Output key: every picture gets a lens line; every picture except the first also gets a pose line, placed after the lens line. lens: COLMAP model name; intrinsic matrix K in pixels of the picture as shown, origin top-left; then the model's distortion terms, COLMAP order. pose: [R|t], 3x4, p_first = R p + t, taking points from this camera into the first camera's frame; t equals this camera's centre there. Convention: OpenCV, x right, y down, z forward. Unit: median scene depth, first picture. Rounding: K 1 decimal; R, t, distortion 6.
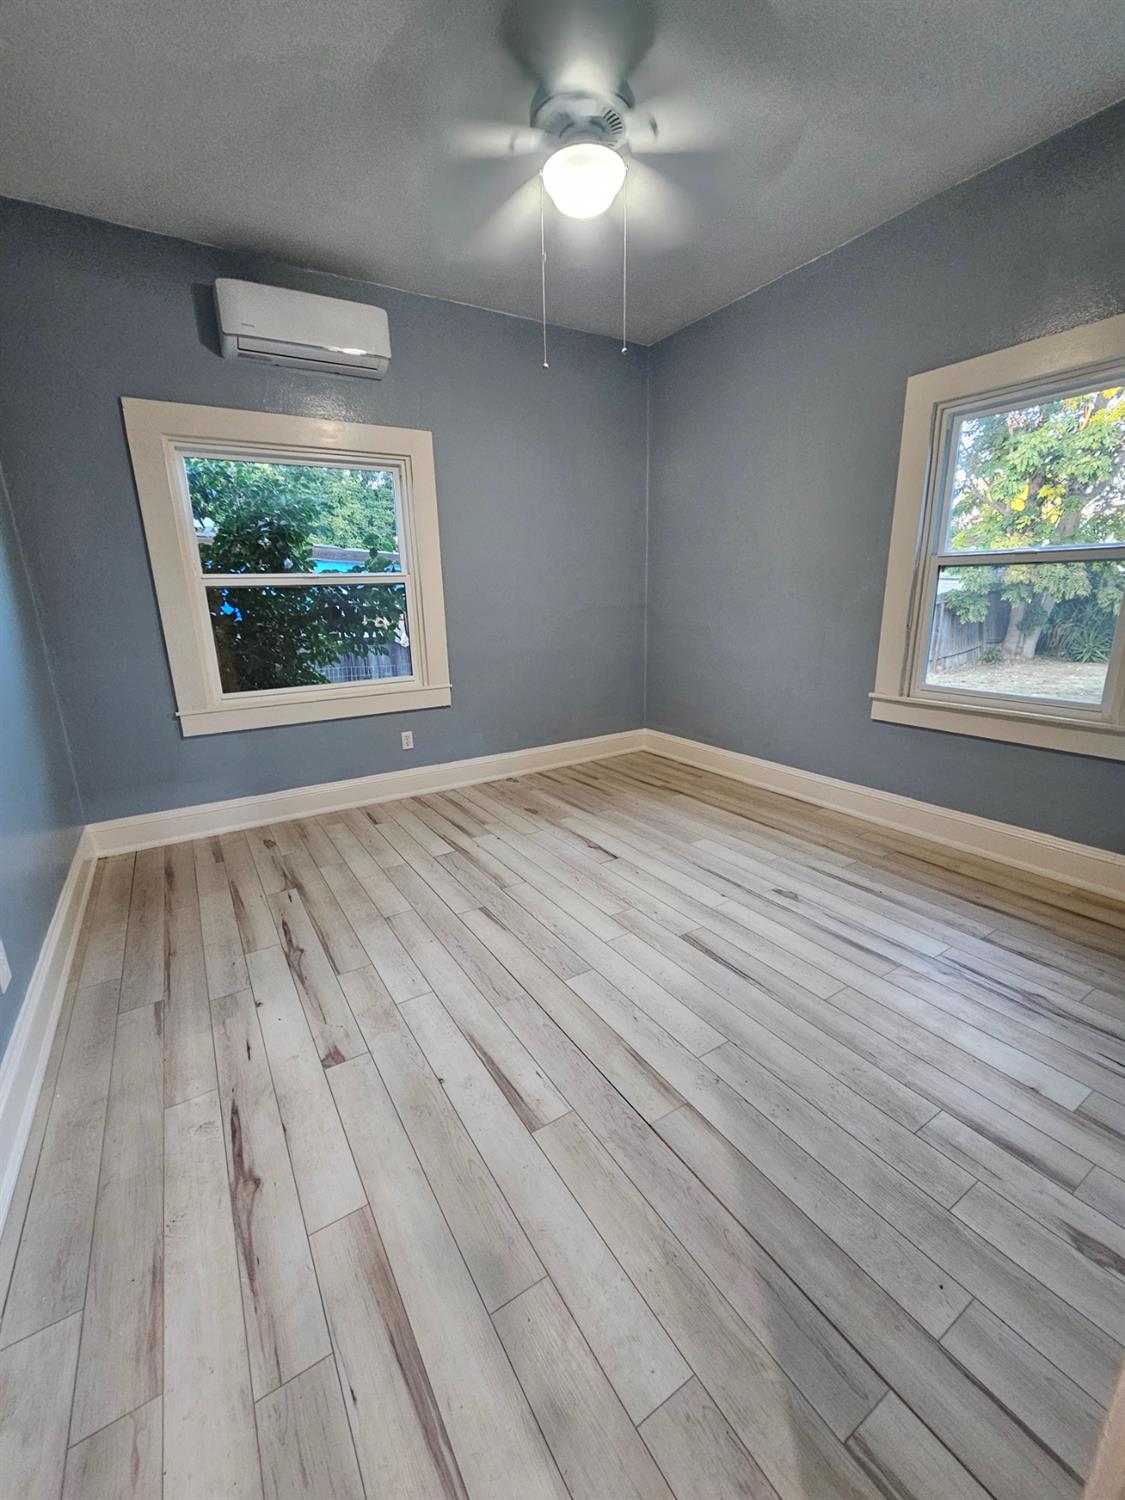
lens RADIAL K [[617.1, 0, 567.2], [0, 617.1, 753.4], [0, 0, 1]] dist [-0.007235, -0.000908]
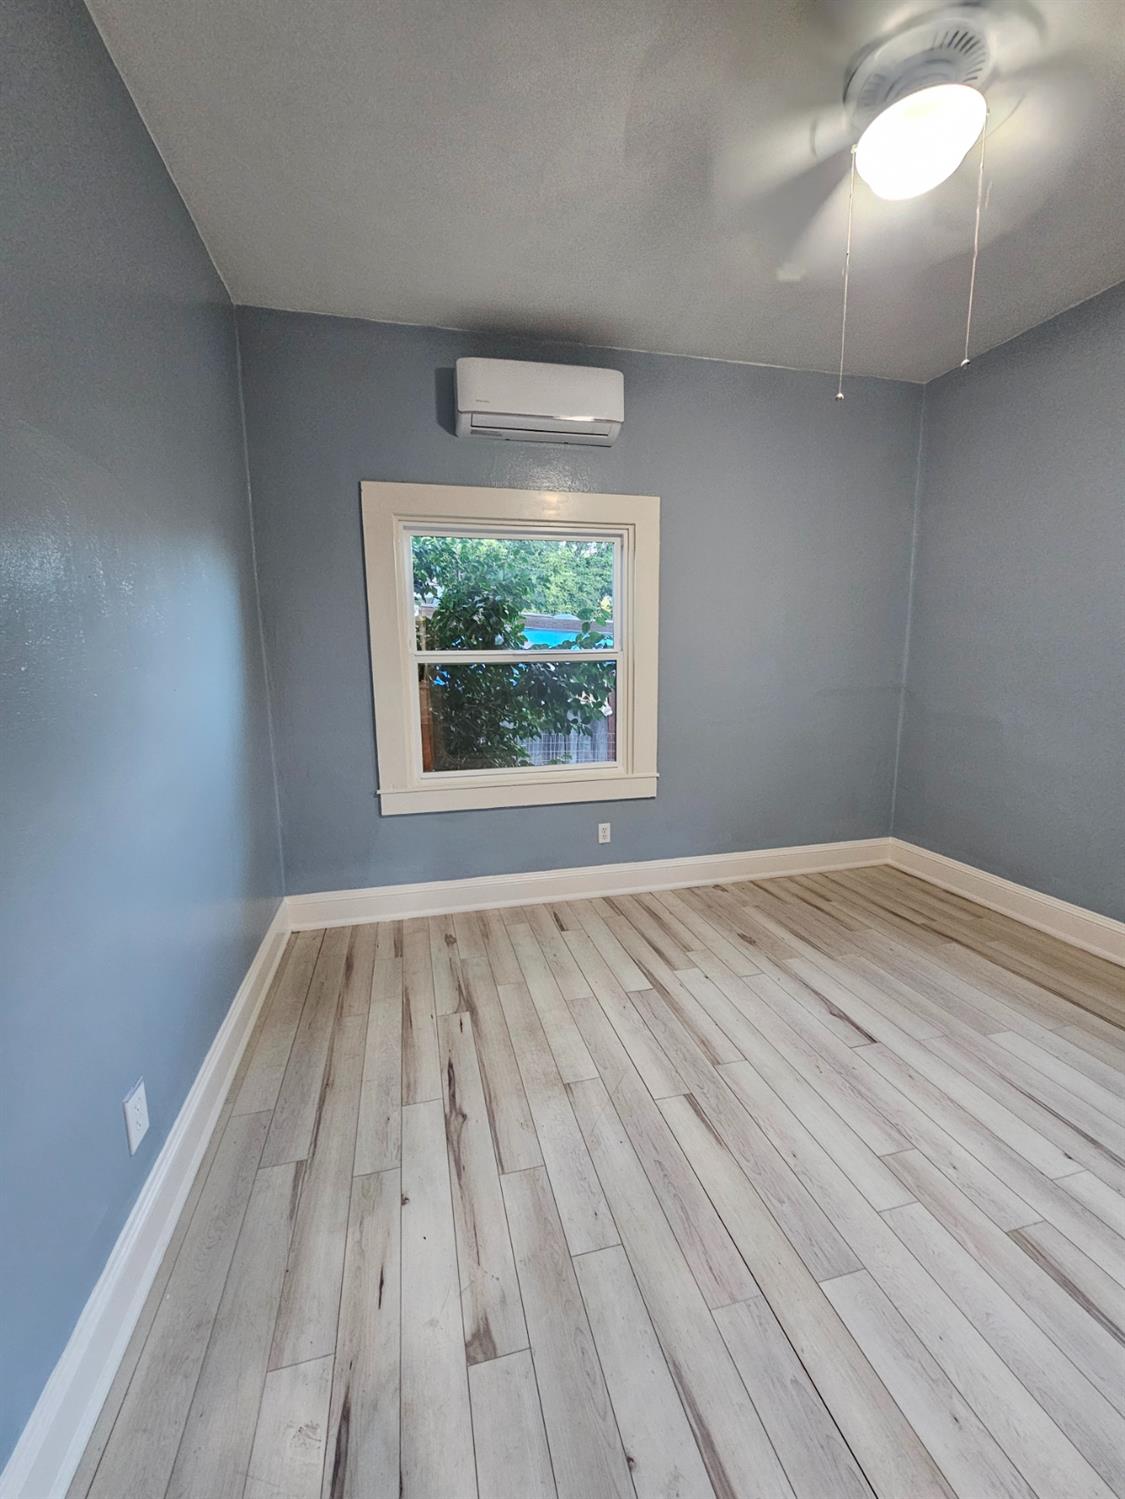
lens RADIAL K [[616.7, 0, 561.1], [0, 616.7, 747.3], [0, 0, 1]] dist [-0.007235, -0.000908]
pose [[0.949596, 0.058857, -0.307901, -0.066673], [-0.089606, 0.992198, -0.086687, -0.077278], [0.300396, 0.109908, 0.947461, 0.162691]]
